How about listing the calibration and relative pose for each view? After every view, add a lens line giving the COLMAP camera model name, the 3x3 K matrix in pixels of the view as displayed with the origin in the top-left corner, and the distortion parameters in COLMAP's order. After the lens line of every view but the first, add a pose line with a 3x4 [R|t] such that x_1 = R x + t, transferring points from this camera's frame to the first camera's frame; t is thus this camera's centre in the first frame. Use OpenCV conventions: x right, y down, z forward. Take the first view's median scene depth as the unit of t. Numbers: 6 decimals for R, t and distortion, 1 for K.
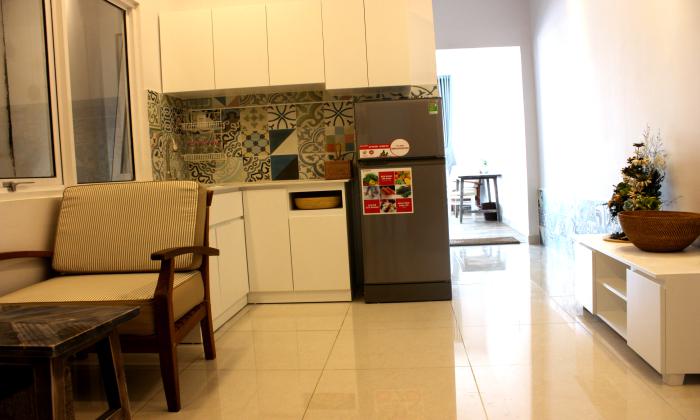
lens RADIAL K [[581.0, 0, 350.0], [0, 581.0, 210.0], [0, 0, 1]] dist [-0.182231, 0.160146]
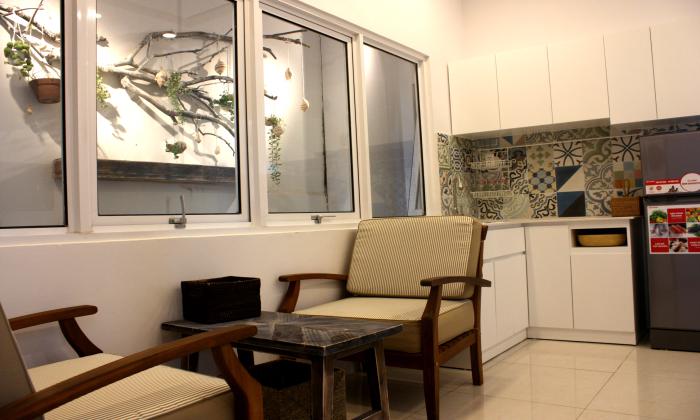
lens RADIAL K [[581.0, 0, 350.0], [0, 581.0, 210.0], [0, 0, 1]] dist [-0.182231, 0.160146]
pose [[0.863614, 0.000739, -0.504152, 0.051812], [-0.032887, 0.997952, -0.054873, 0.002470], [0.503079, 0.063969, 0.861870, -0.032086]]
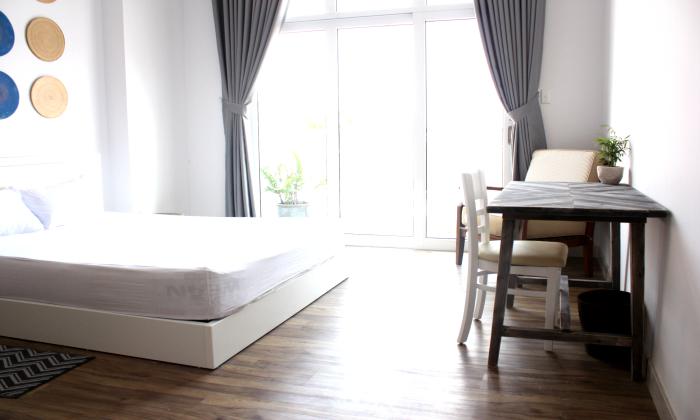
lens RADIAL K [[591.2, 0, 350.0], [0, 591.2, 210.0], [0, 0, 1]] dist [-0.174242, 0.162054]
pose [[0.973382, 0.066294, -0.219392, 0.377587], [-0.053359, 0.996498, 0.064374, -0.142051], [0.222892, -0.050954, 0.973511, 1.492745]]
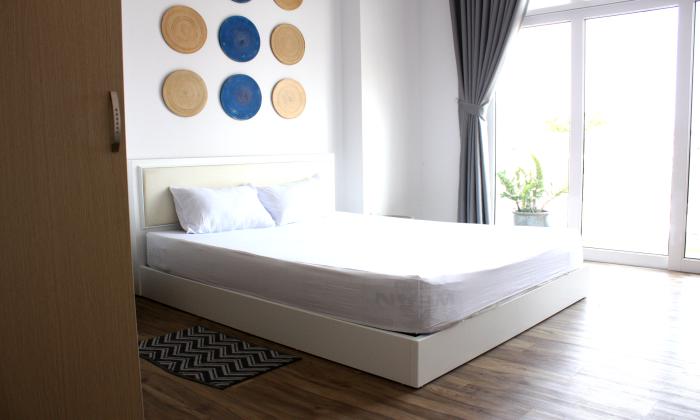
lens RADIAL K [[591.2, 0, 350.0], [0, 591.2, 210.0], [0, 0, 1]] dist [-0.174242, 0.162054]
pose [[0.801287, 0.103639, -0.589236, 0.374465], [-0.069351, 0.994332, 0.080581, -0.138944], [0.594247, -0.023704, 0.803933, 1.561174]]
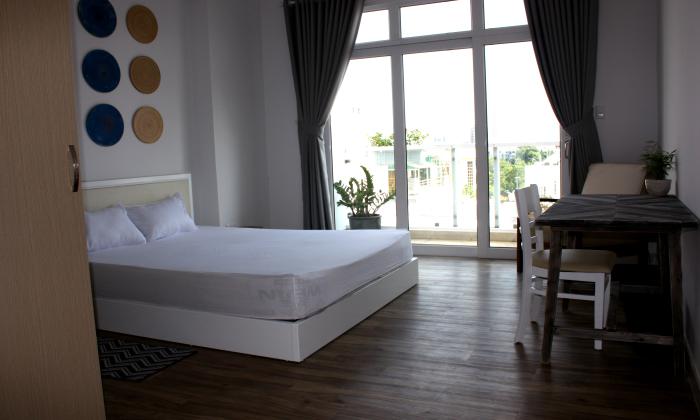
lens RADIAL K [[581.0, 0, 350.0], [0, 581.0, 210.0], [0, 0, 1]] dist [-0.182231, 0.160146]
pose [[0.941578, 0.050315, -0.333016, 0.396442], [-0.034869, 0.998028, 0.052202, -0.152000], [0.334986, -0.037541, 0.941475, 1.416419]]
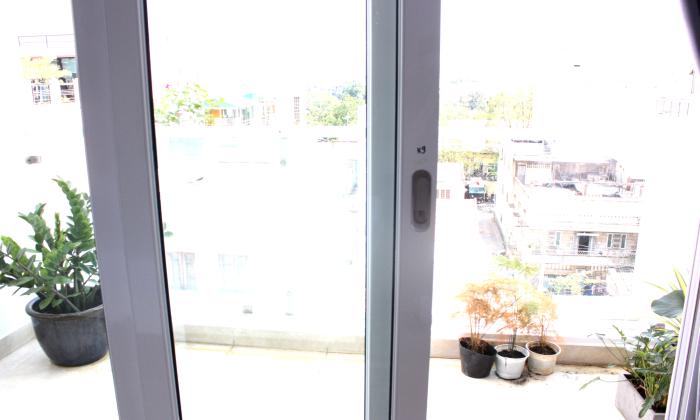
lens RADIAL K [[591.2, 0, 350.0], [0, 591.2, 210.0], [0, 0, 1]] dist [-0.174242, 0.162054]
pose [[0.997353, 0.062652, -0.036913, 0.231523], [-0.056481, 0.987159, 0.149423, -0.269367], [0.045801, -0.146942, 0.988084, 2.342210]]
